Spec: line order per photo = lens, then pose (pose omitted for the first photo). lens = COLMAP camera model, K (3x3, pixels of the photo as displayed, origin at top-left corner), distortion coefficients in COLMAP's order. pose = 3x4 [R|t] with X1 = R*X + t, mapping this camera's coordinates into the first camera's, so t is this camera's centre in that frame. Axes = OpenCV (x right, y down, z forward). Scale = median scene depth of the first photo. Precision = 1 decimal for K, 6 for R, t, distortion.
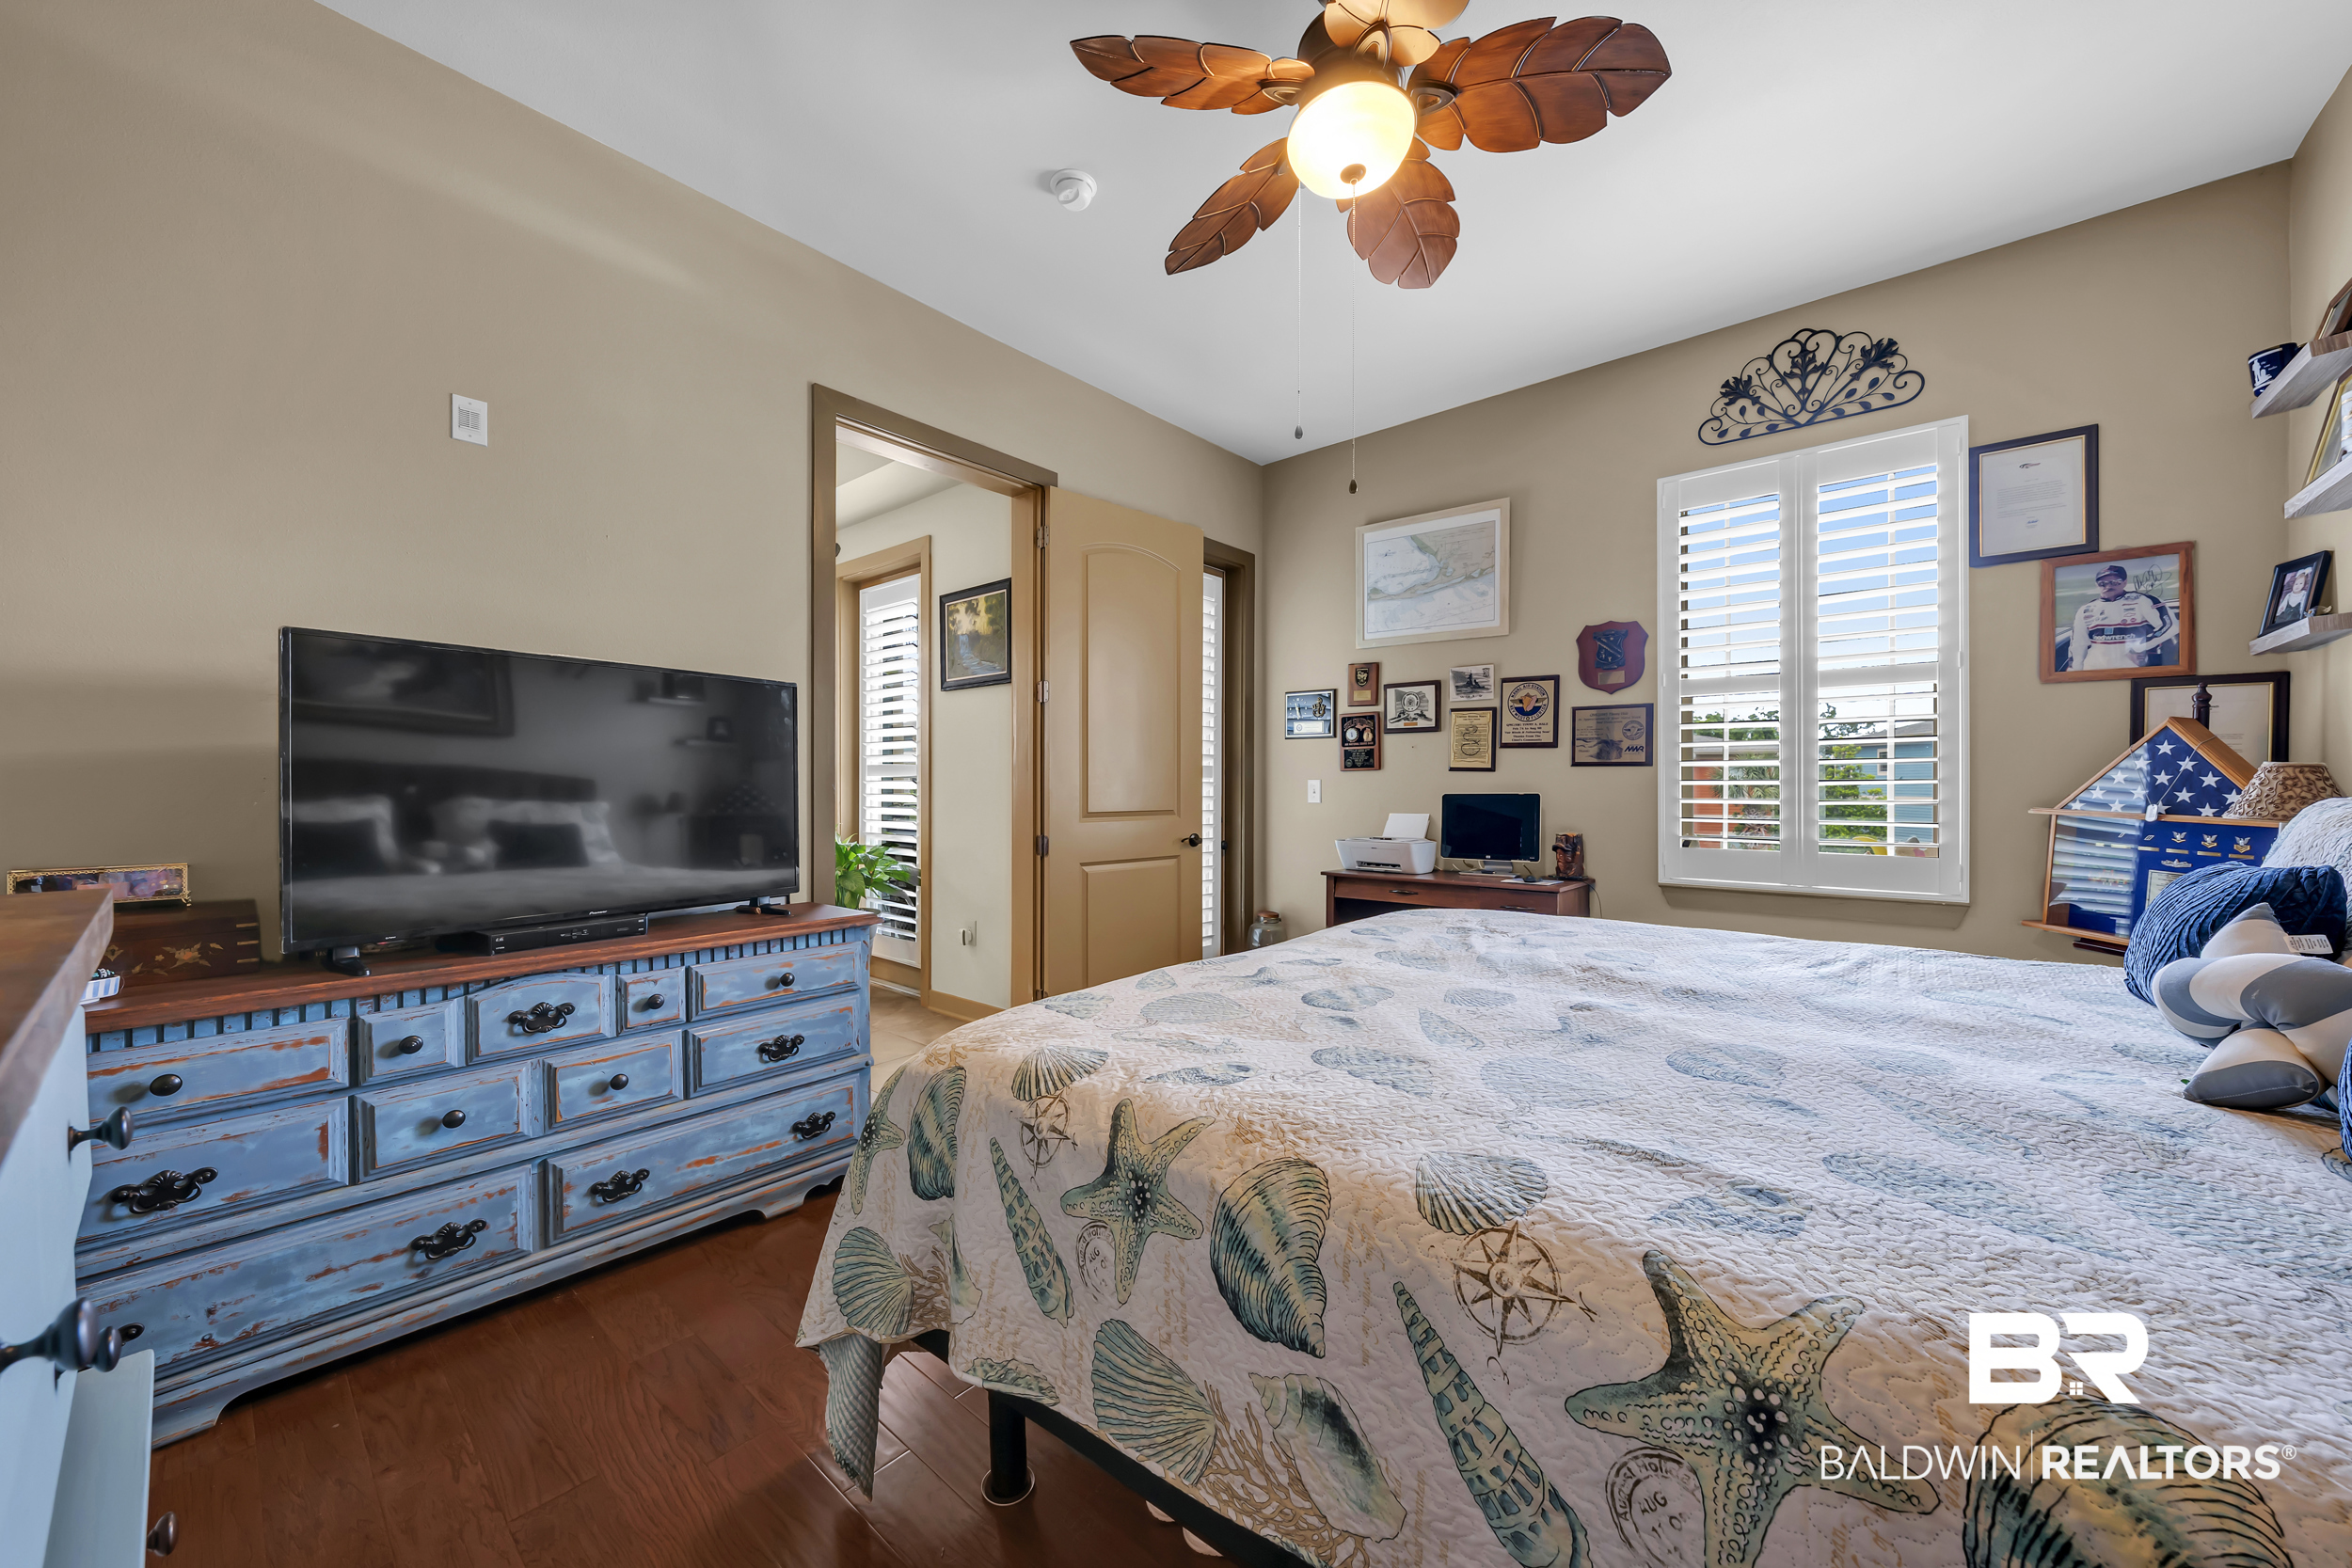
lens RADIAL K [[869.6, 0, 1174.2], [0, 869.6, 788.6], [0, 0, 1]] dist [0.000448, 0.000398]
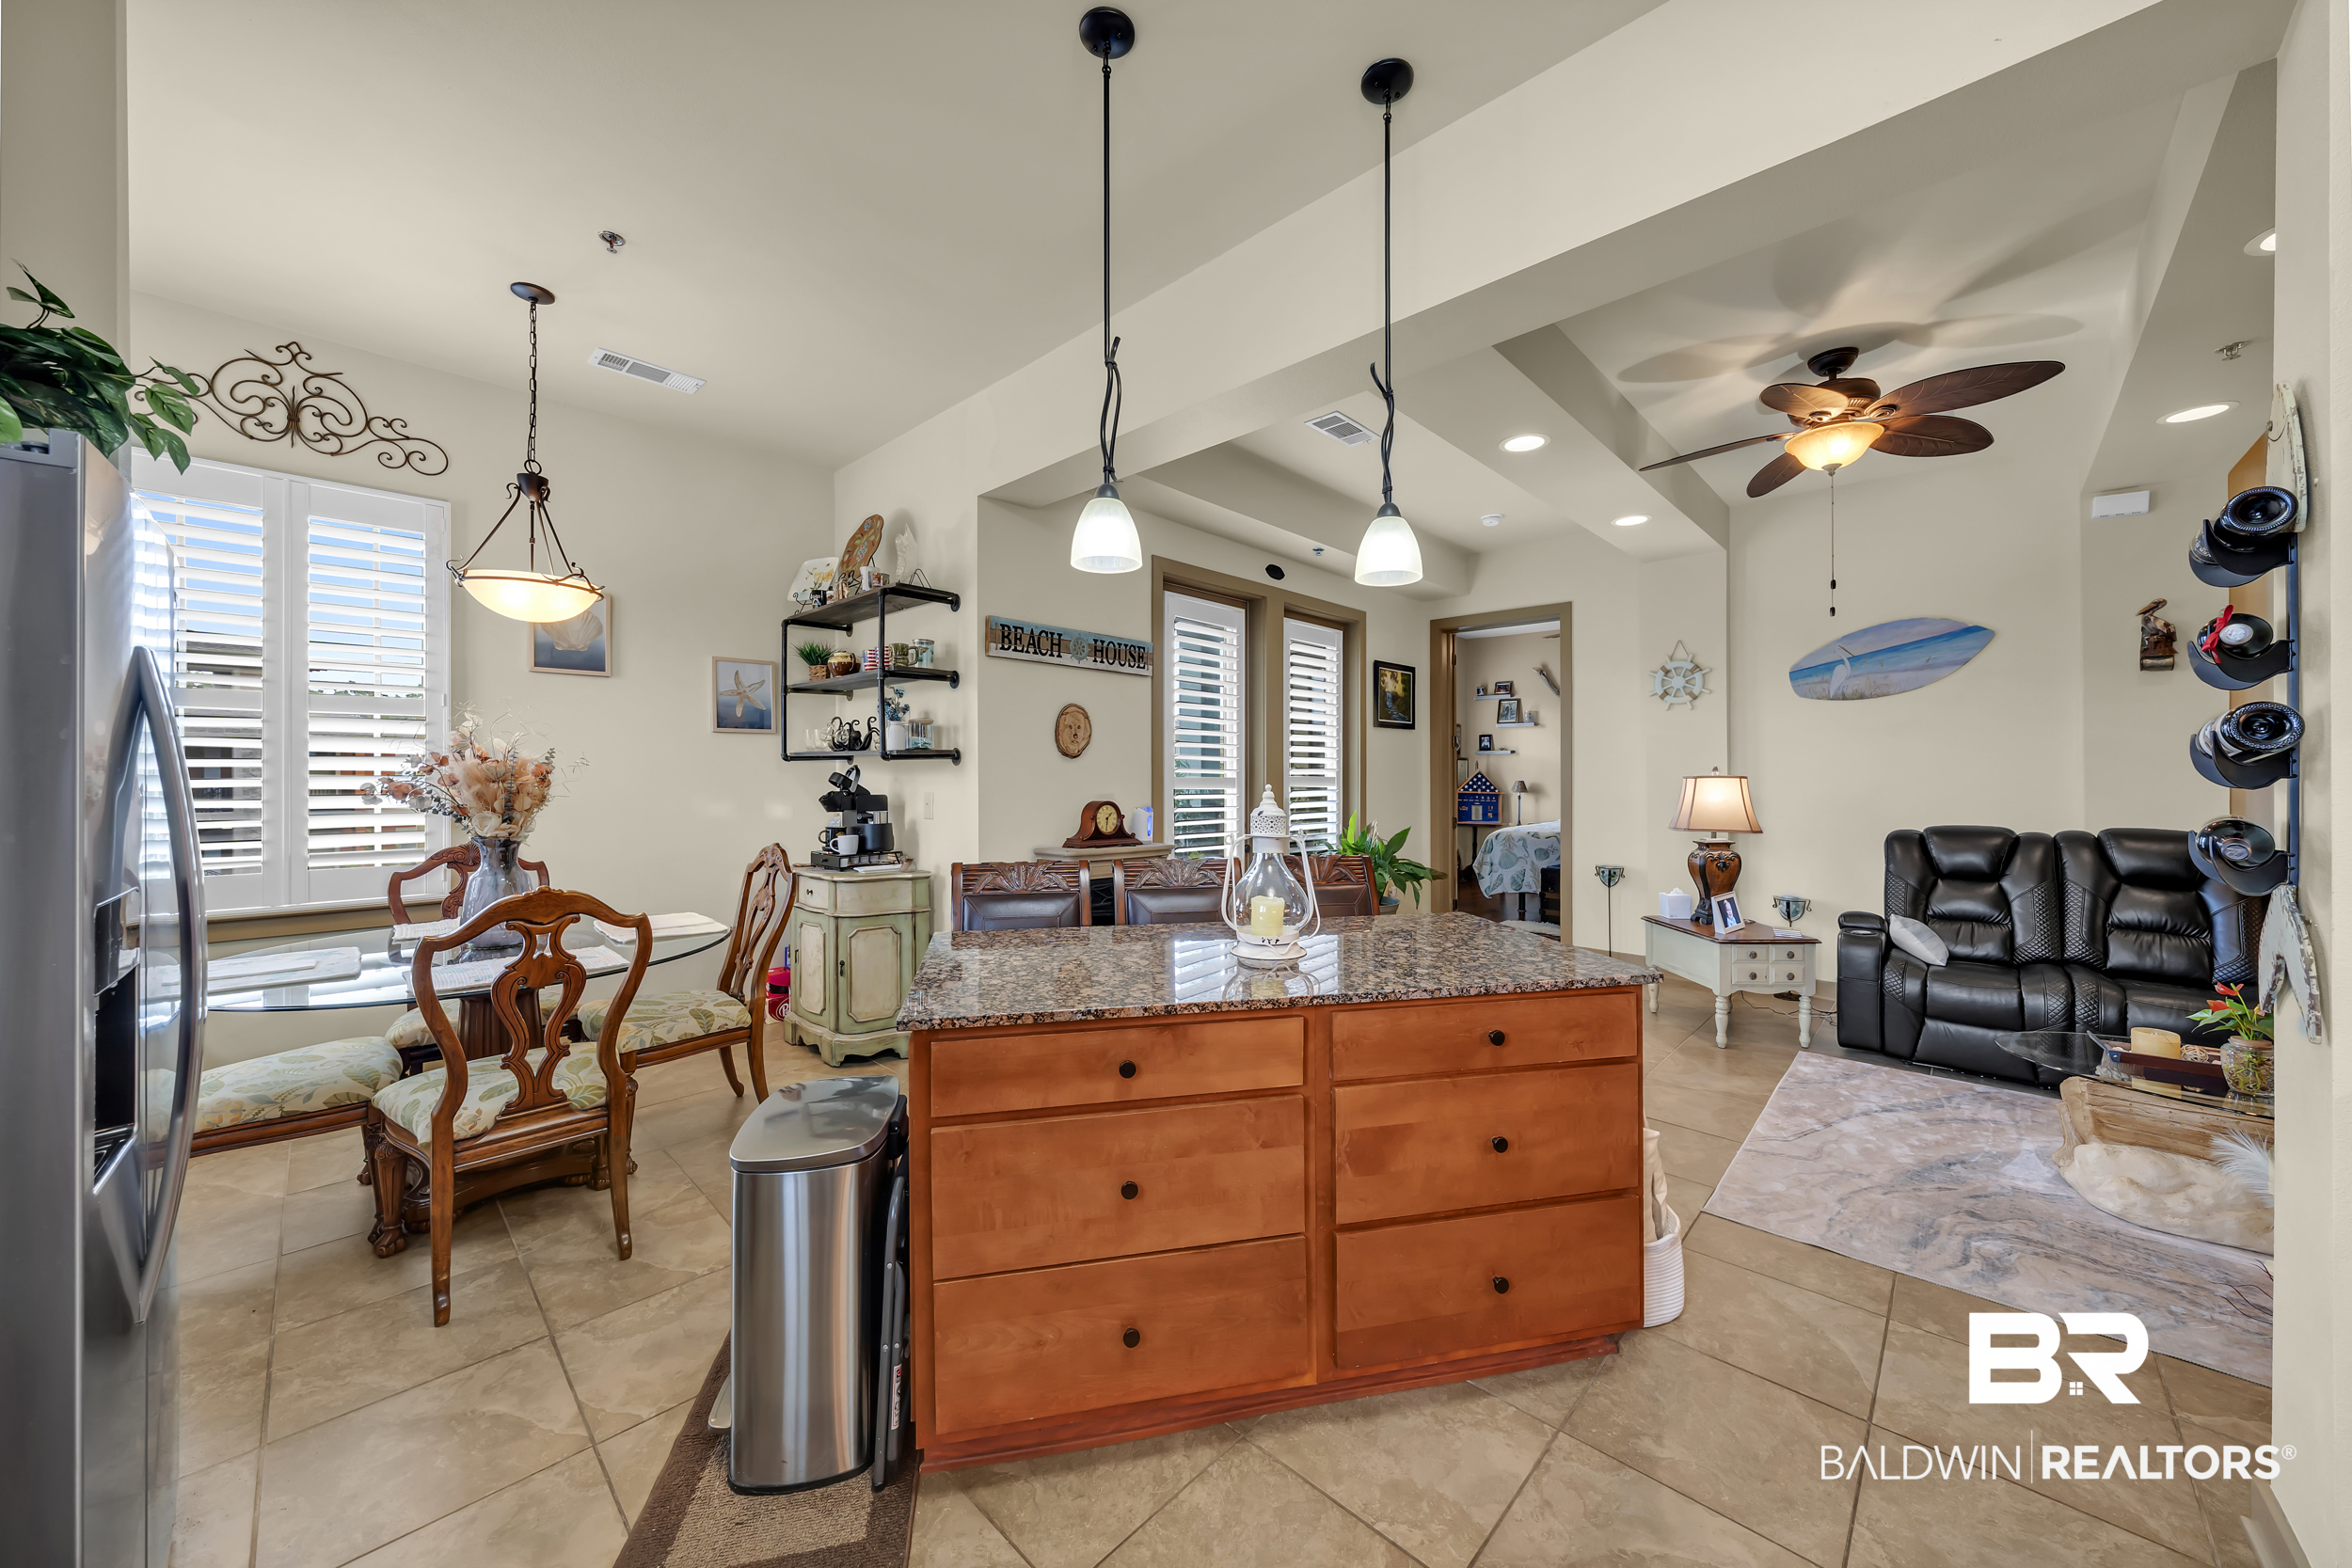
lens RADIAL K [[829.9, 0, 1182.1], [0, 829.9, 772.9], [0, 0, 1]] dist [-0.003217, -0.000148]
pose [[0.051540, -0.002310, 0.998668, -1.714260], [-0.002042, 0.999995, 0.002418, -0.040550], [-0.998669, -0.002164, 0.051535, 1.298237]]
